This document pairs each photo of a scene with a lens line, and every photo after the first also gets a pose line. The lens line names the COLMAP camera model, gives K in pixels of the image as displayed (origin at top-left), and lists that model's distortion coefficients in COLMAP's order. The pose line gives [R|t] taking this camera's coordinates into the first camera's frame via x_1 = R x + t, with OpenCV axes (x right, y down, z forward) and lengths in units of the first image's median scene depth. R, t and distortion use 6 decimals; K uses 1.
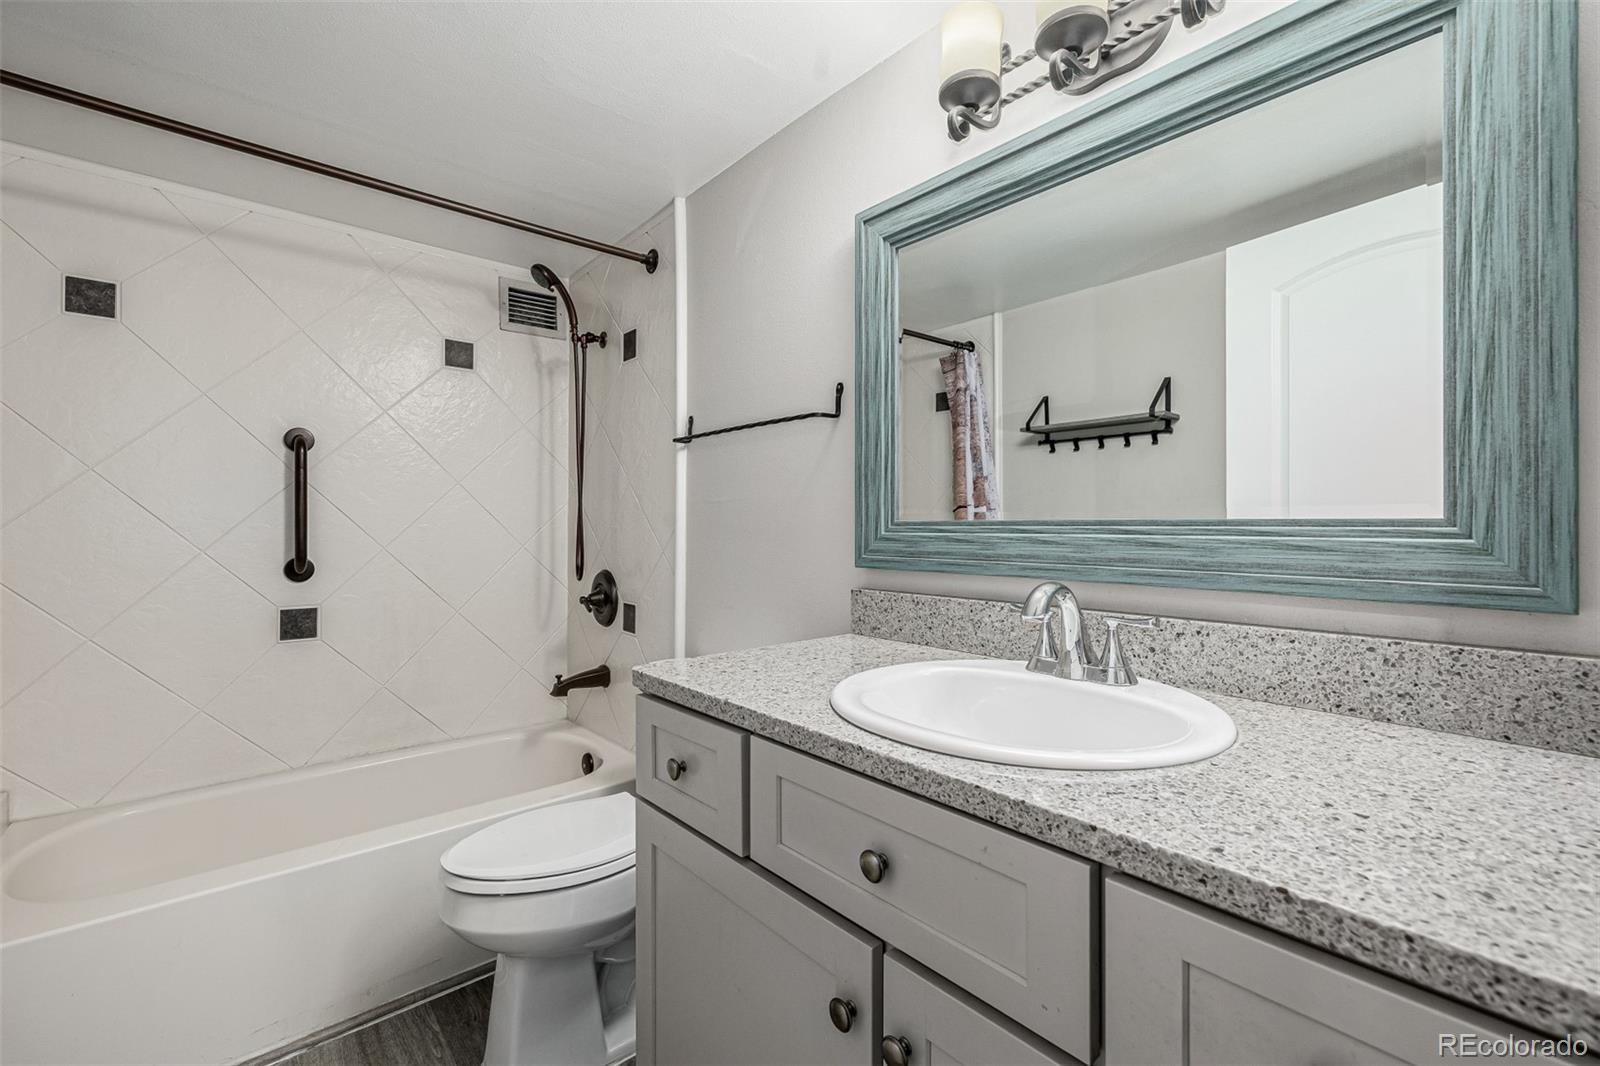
lens RADIAL K [[676.8, 0, 796.8], [0, 676.8, 522.7], [0, 0, 1]] dist [0.001144, 0.000214]
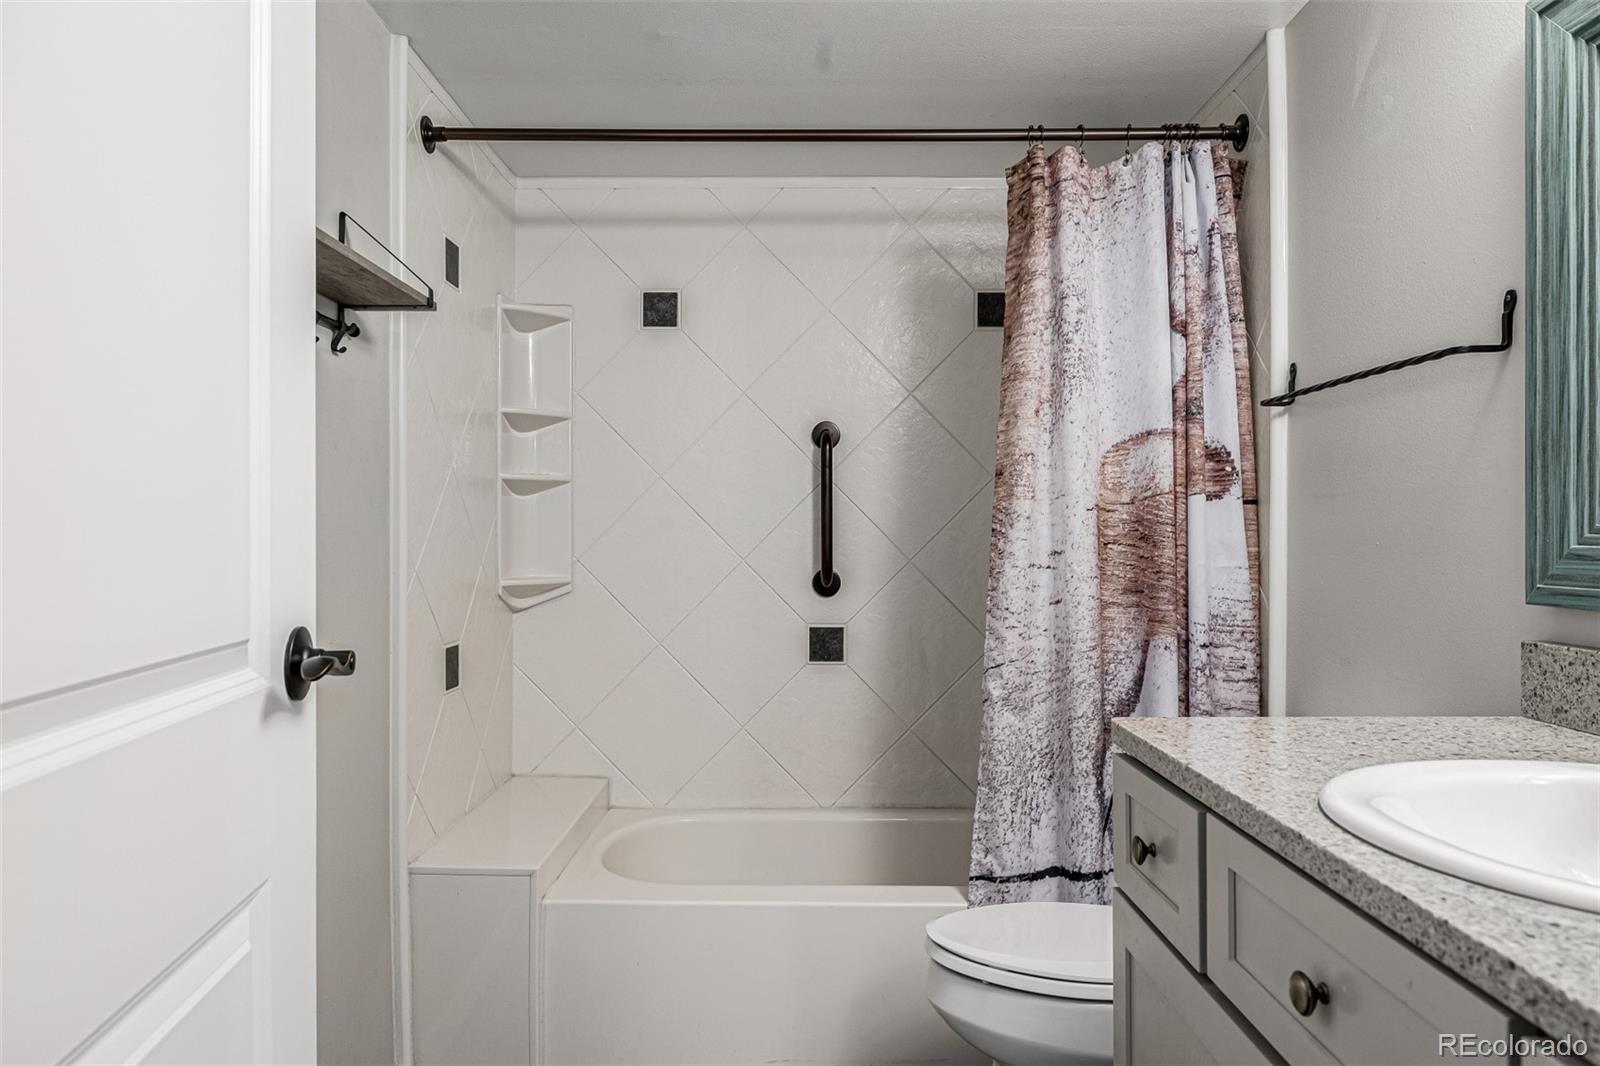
lens RADIAL K [[1062.4, 0, 800.0], [0, 1062.4, 533.0], [0, 0, 1]] dist [-0.007943, 0.001837]
pose [[0.761089, 0.000575, -0.648647, 0.211166], [0.002727, 0.999988, 0.004087, -0.001484], [0.648642, -0.004880, 0.761078, -0.112749]]
